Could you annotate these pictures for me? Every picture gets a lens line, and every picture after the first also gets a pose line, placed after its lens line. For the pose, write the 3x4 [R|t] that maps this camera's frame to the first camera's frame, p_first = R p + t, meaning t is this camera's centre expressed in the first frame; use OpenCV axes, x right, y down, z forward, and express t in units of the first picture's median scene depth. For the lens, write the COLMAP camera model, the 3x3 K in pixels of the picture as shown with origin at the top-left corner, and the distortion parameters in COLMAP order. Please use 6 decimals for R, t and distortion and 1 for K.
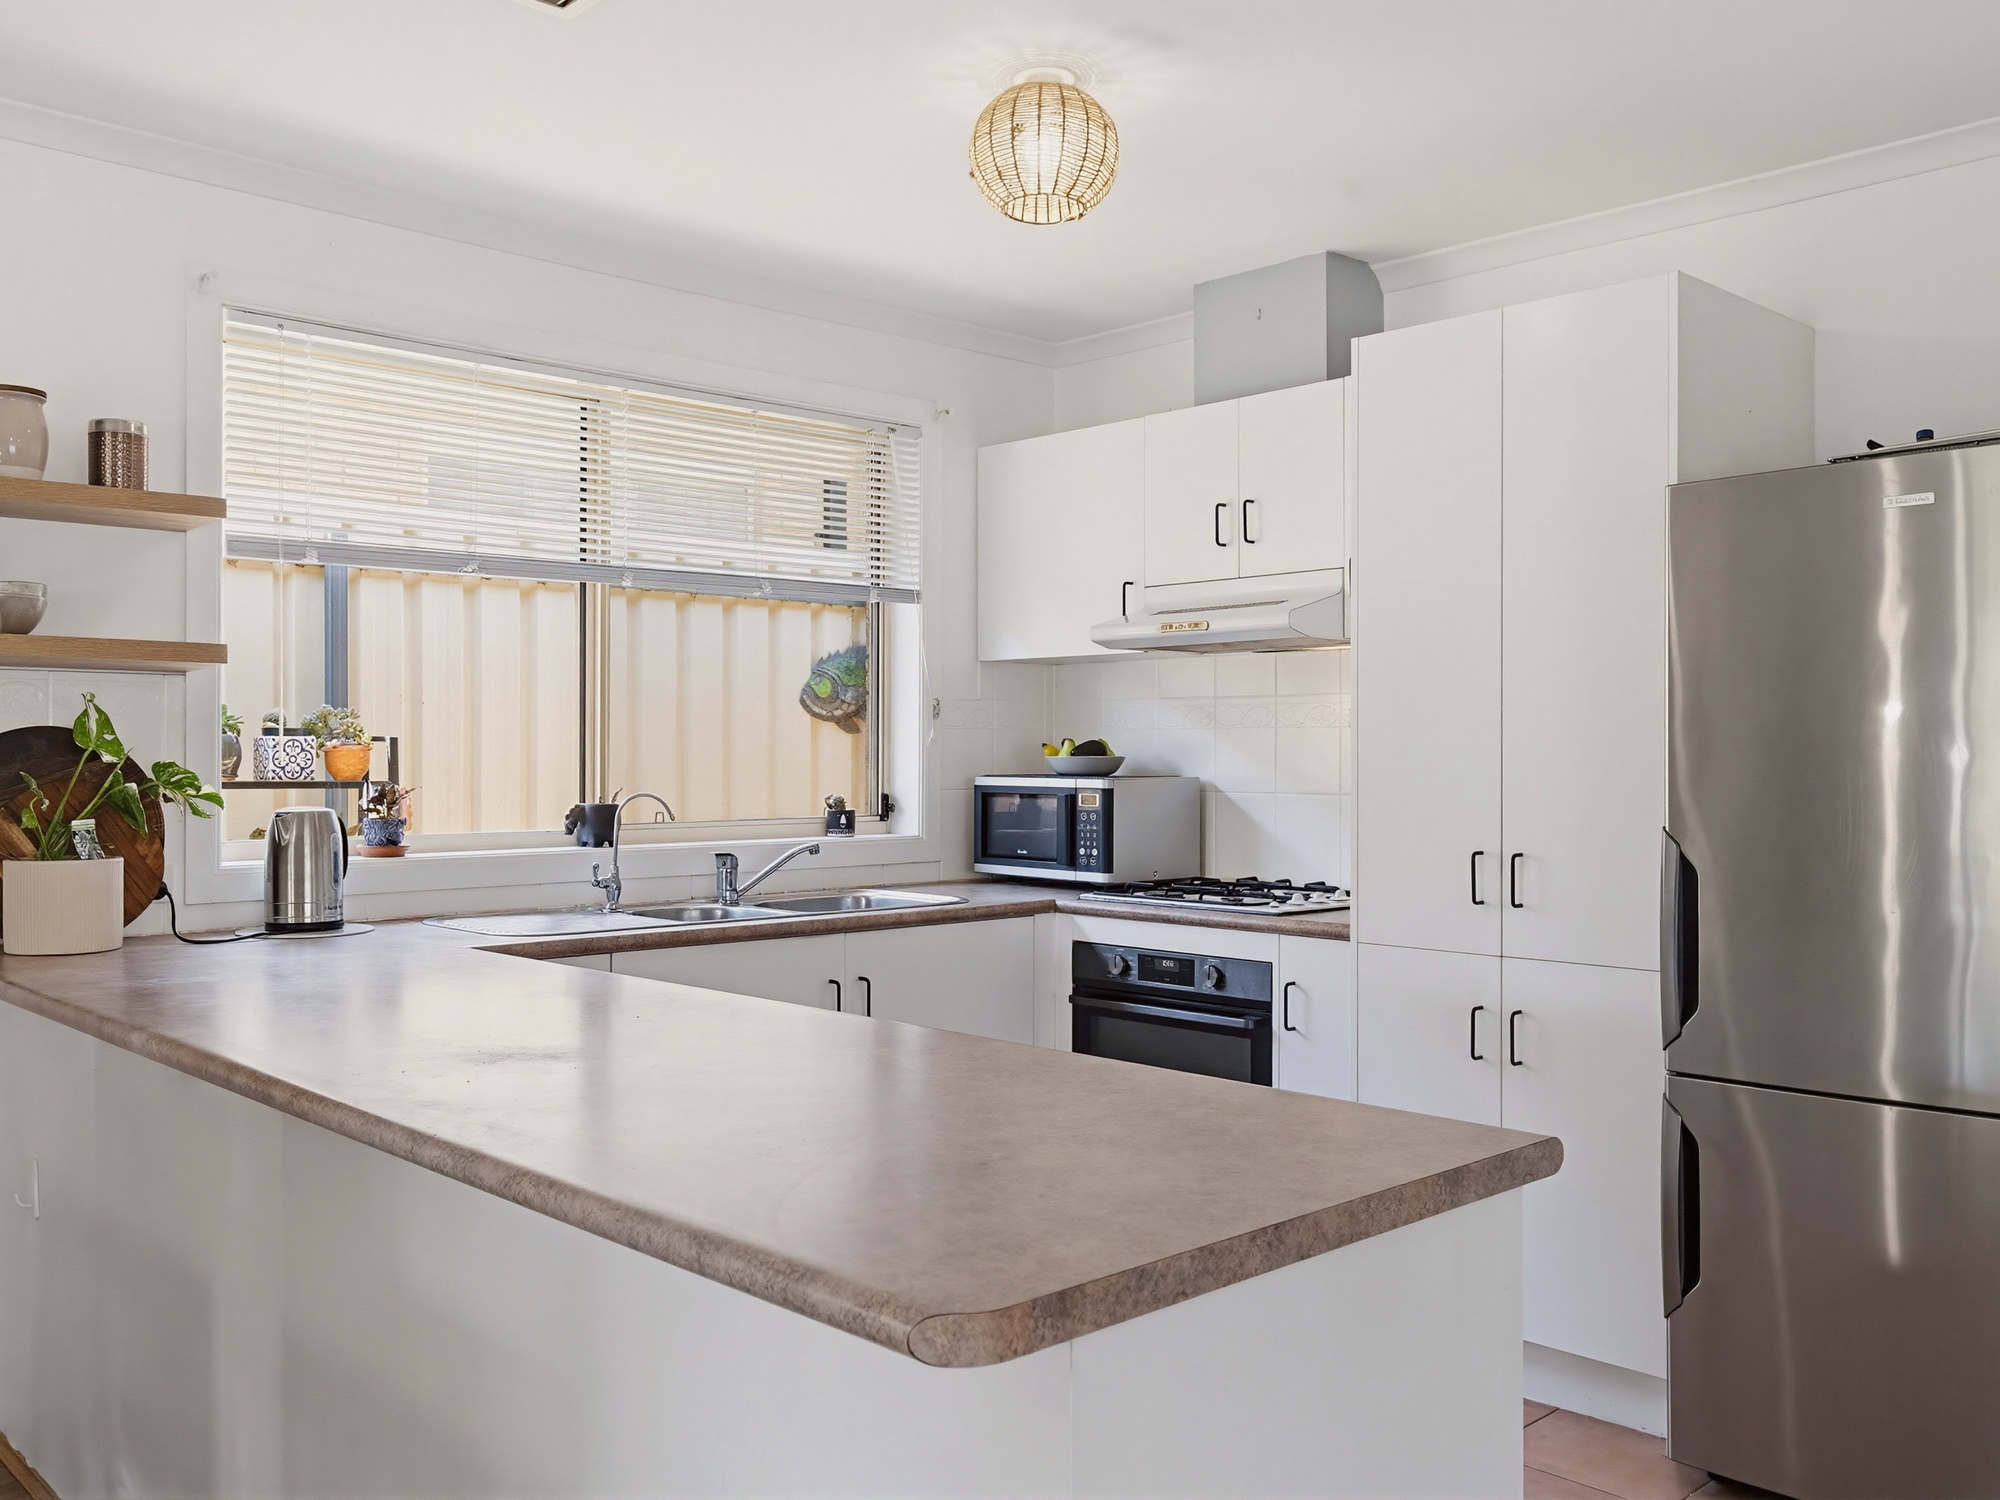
lens RADIAL K [[1653.2, 0, 993.1], [0, 1653.2, 763.2], [0, 0, 1]] dist [-0.034187, 0.002754]
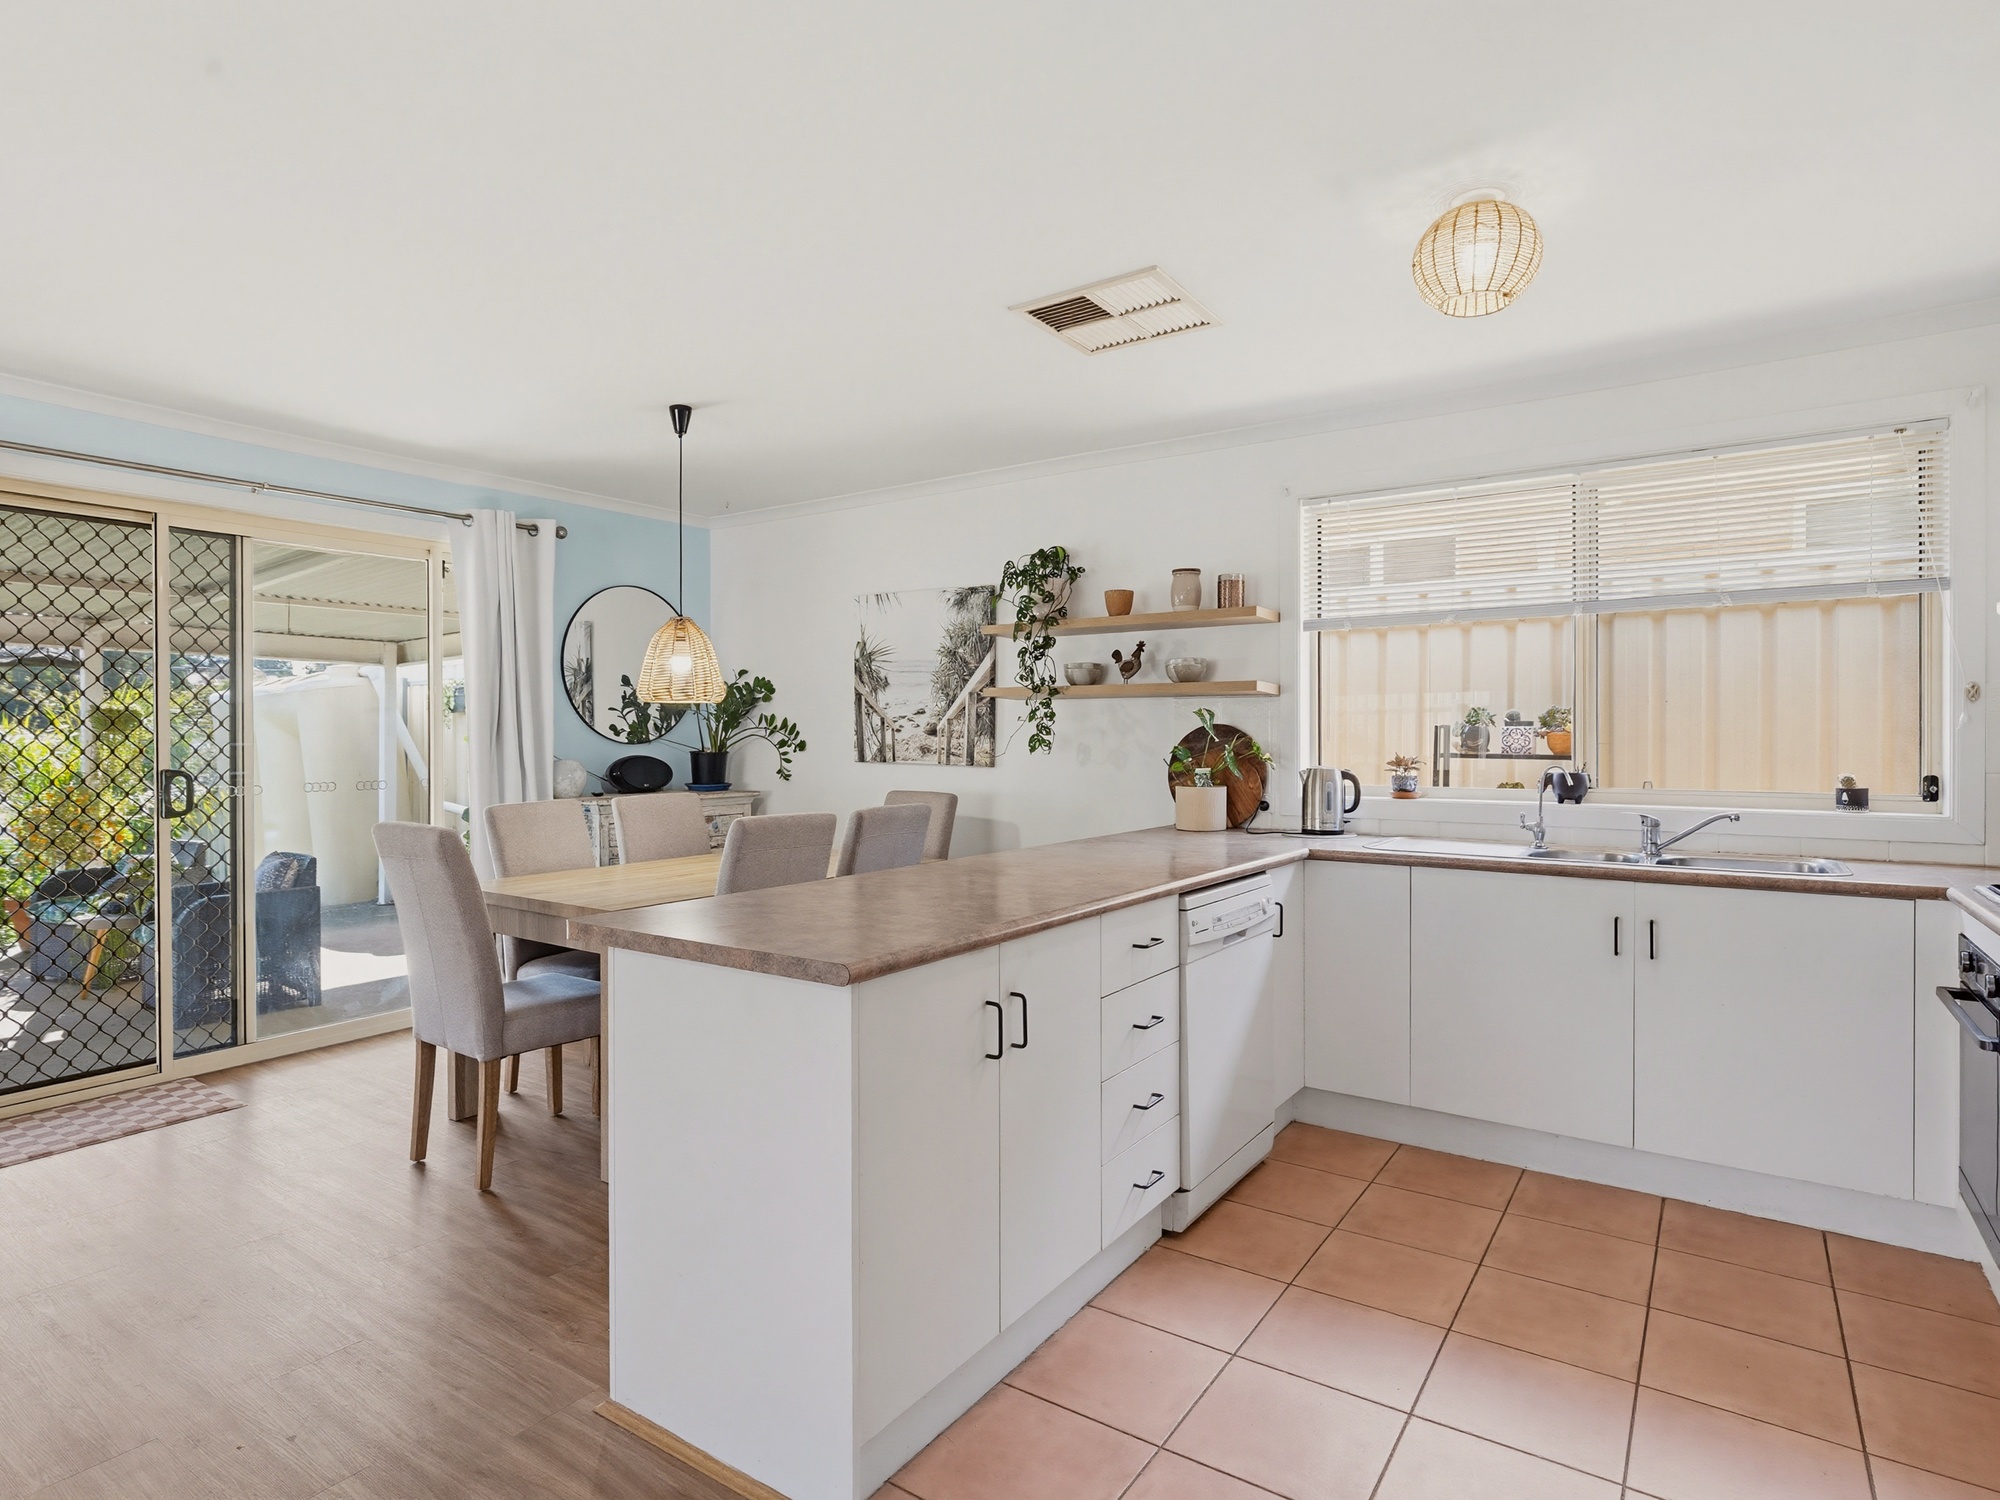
lens RADIAL K [[1075.4, 0, 975.4], [0, 1075.4, 742.4], [0, 0, 1]] dist [-0.000646, -0.005553]
pose [[0.191734, 0.004039, -0.981439, 0.541823], [-0.006161, 0.999977, 0.002912, -0.000937], [0.981428, 0.005488, 0.191755, 0.317860]]
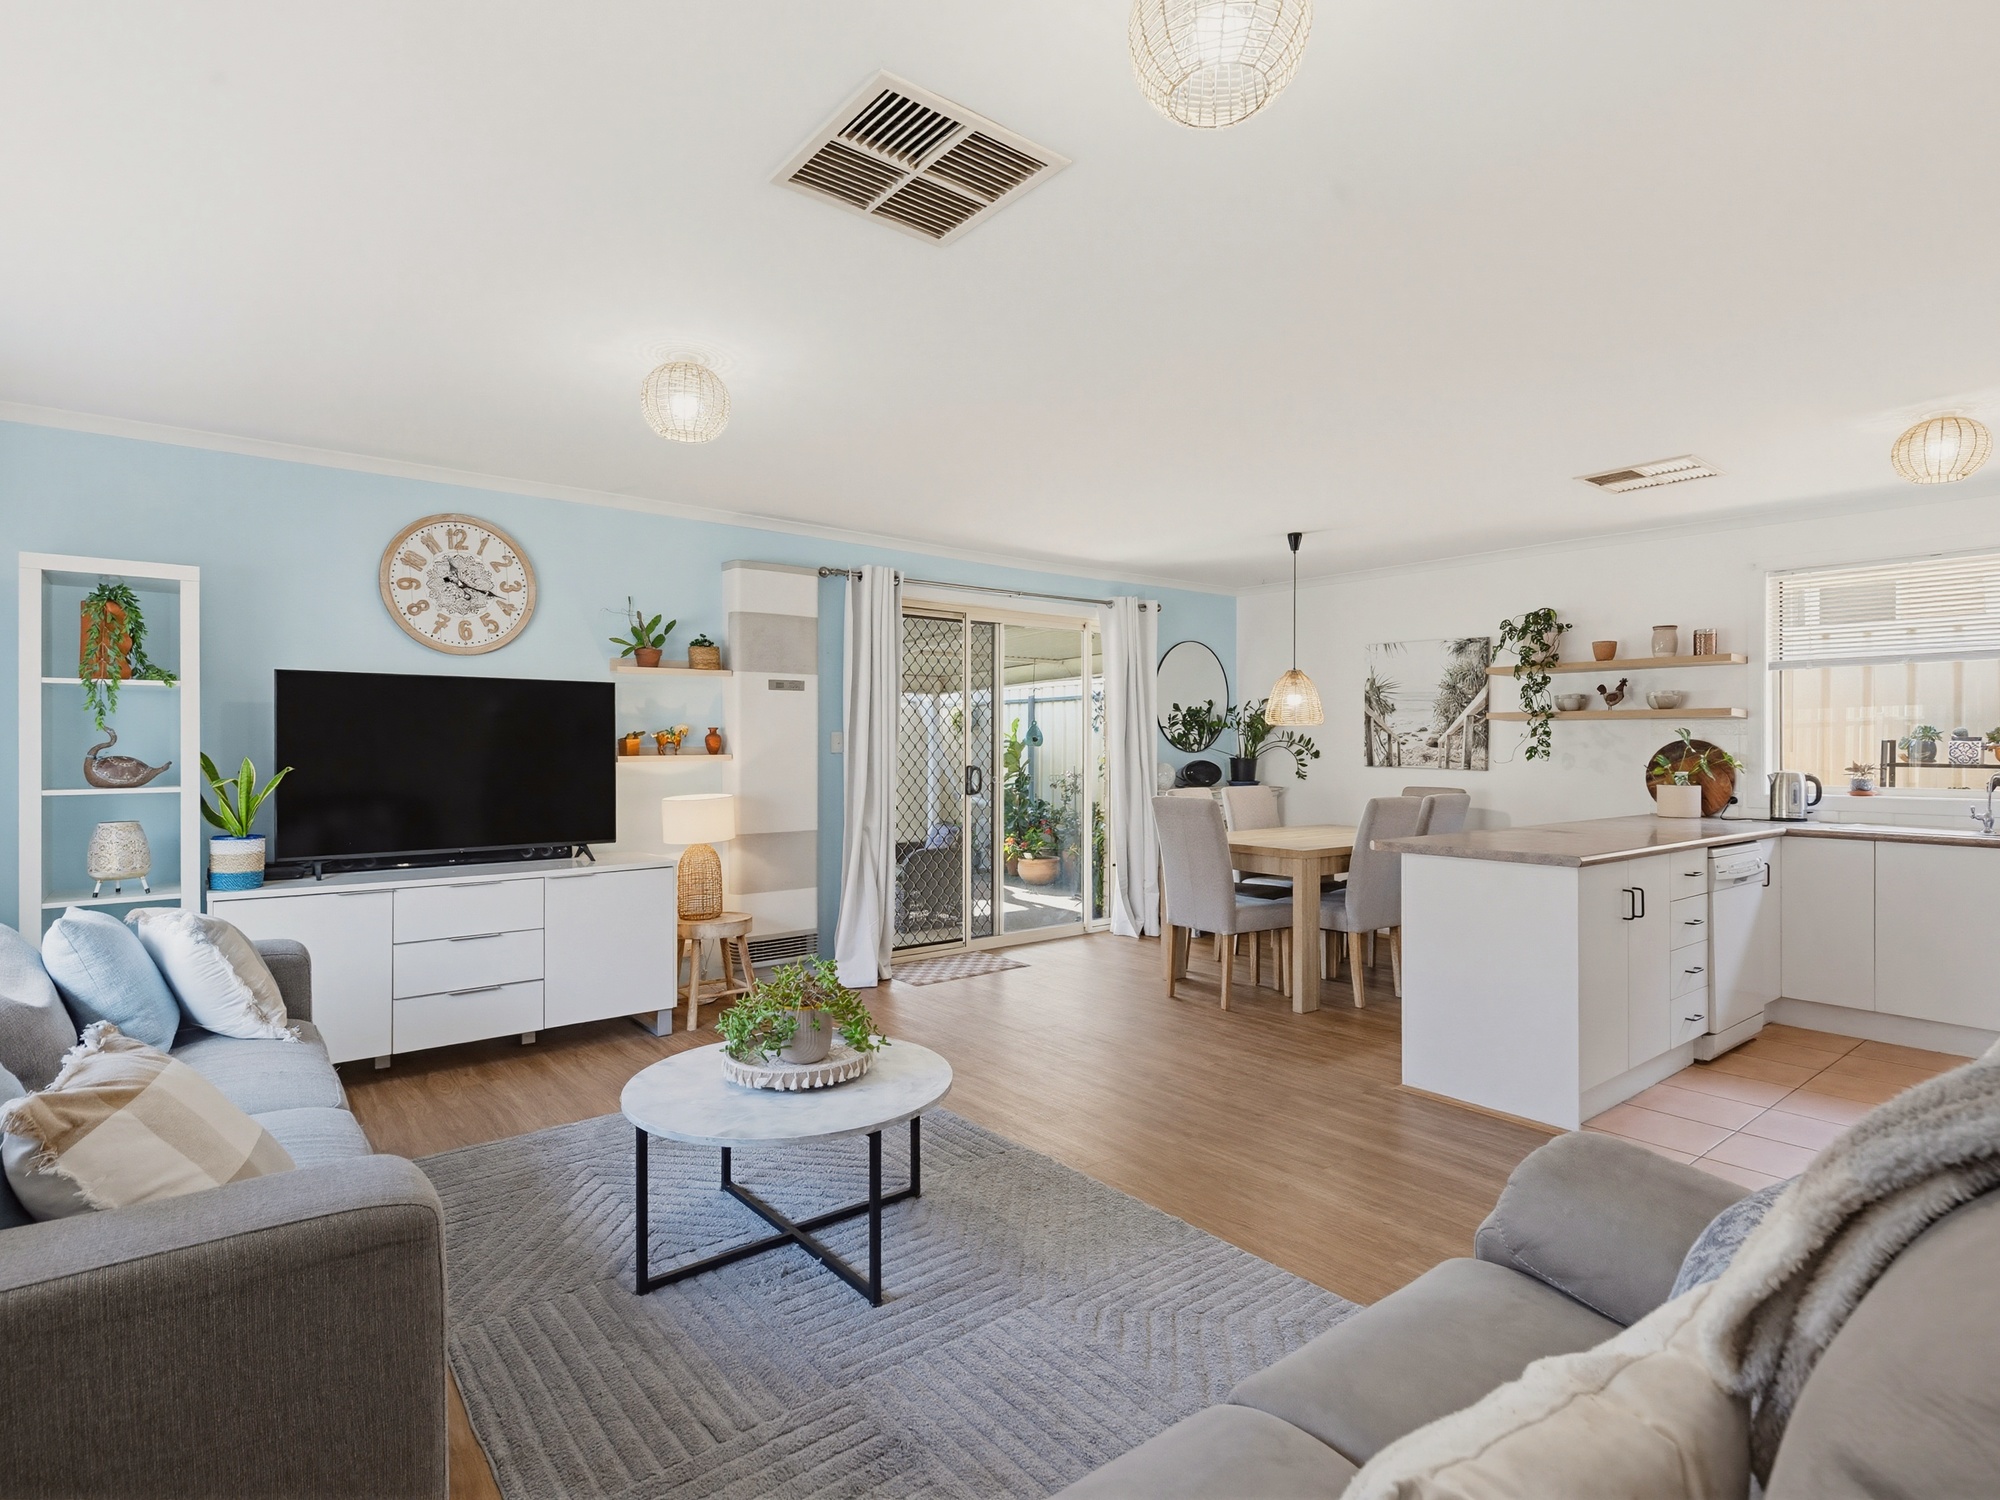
lens RADIAL K [[1020.5, 0, 984.7], [0, 1020.5, 746.2], [0, 0, 1]] dist [0.006079, -0.001759]
pose [[-0.096449, -0.001958, -0.995336, 0.980841], [-0.009845, 0.999951, -0.001013, 0.002267], [0.995289, 0.009701, -0.096463, -0.038971]]
